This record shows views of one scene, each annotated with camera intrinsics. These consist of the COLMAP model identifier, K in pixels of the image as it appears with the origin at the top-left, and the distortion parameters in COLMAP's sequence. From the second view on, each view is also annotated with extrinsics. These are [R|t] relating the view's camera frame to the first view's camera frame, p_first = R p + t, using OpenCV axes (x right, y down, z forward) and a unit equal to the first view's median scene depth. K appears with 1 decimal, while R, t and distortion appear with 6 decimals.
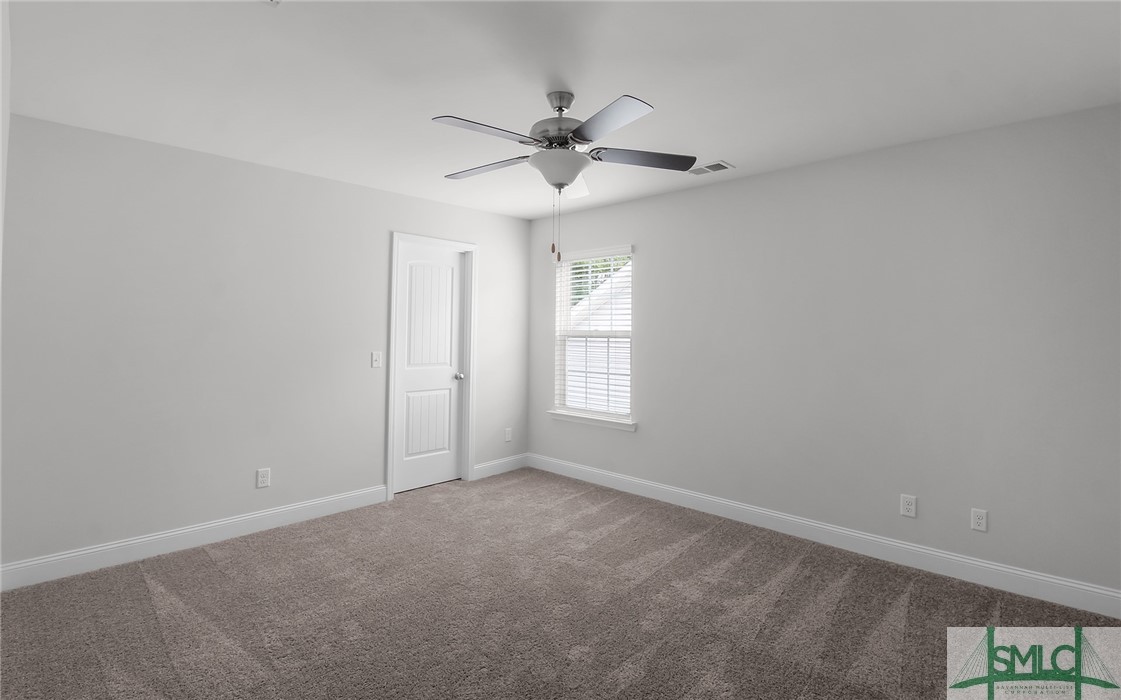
lens RADIAL K [[526.1, 0, 558.6], [0, 526.1, 310.1], [0, 0, 1]] dist [-0.000938, -0.000191]
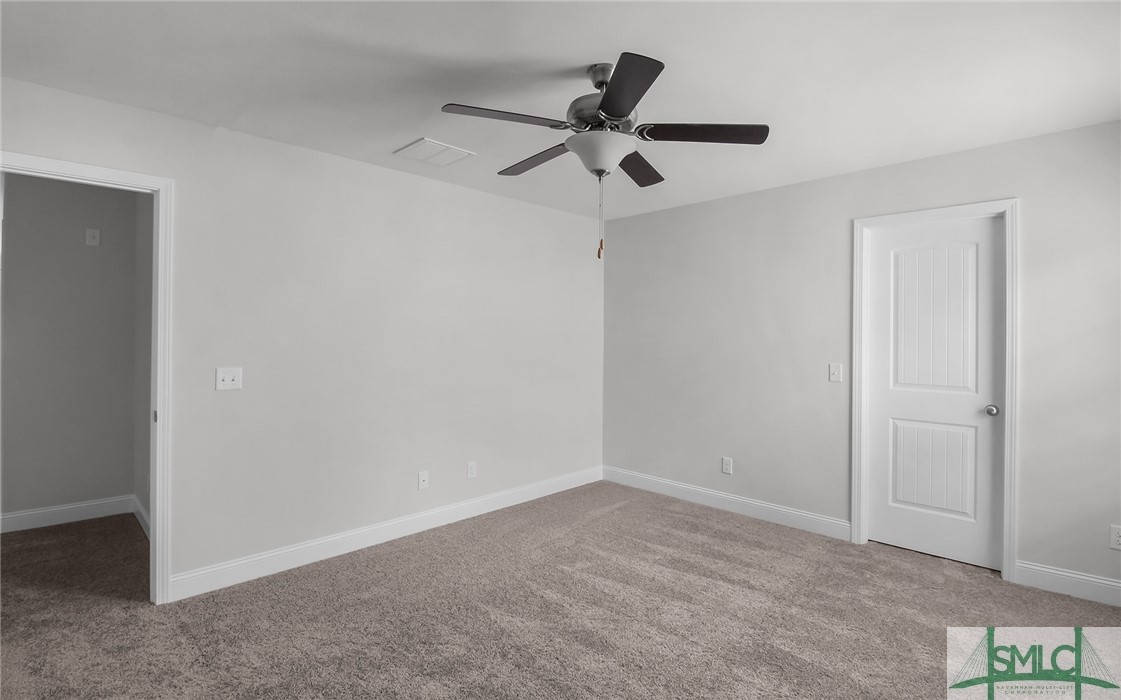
lens RADIAL K [[538.6, 0, 562.5], [0, 538.6, 335.5], [0, 0, 1]] dist [-0.003446, -0.000480]
pose [[-0.004790, -0.011577, -0.999922, 0.505492], [0.032825, 0.999392, -0.011728, 0.026635], [0.999450, -0.032879, -0.004407, 0.519315]]
